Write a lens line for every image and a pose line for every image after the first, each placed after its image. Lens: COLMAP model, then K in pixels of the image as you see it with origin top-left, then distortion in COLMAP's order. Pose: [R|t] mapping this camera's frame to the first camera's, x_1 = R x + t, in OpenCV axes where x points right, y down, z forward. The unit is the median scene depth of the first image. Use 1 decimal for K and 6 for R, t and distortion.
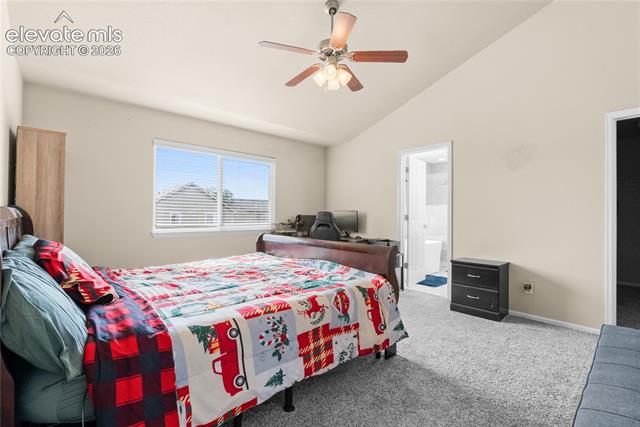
lens RADIAL K [[286.1, 0, 321.7], [0, 286.1, 208.5], [0, 0, 1]] dist [0.001740, 0.000854]
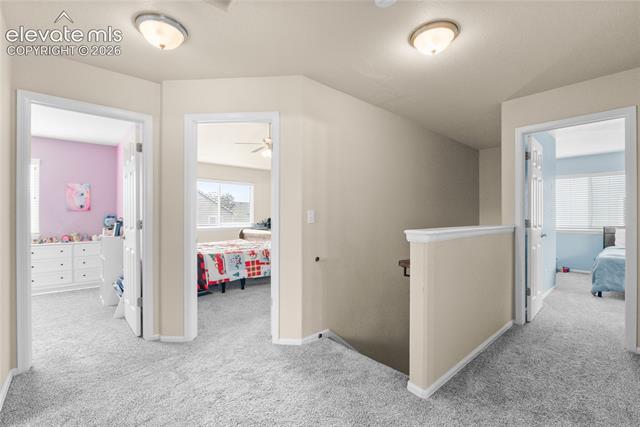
lens RADIAL K [[286.1, 0, 323.6], [0, 286.1, 213.9], [0, 0, 1]] dist [0.001740, 0.000854]
pose [[0.999999, 0.000845, -0.000899, 0.656311], [-0.000834, 0.999928, 0.011963, -0.059885], [0.000909, -0.011963, 0.999928, -1.724245]]
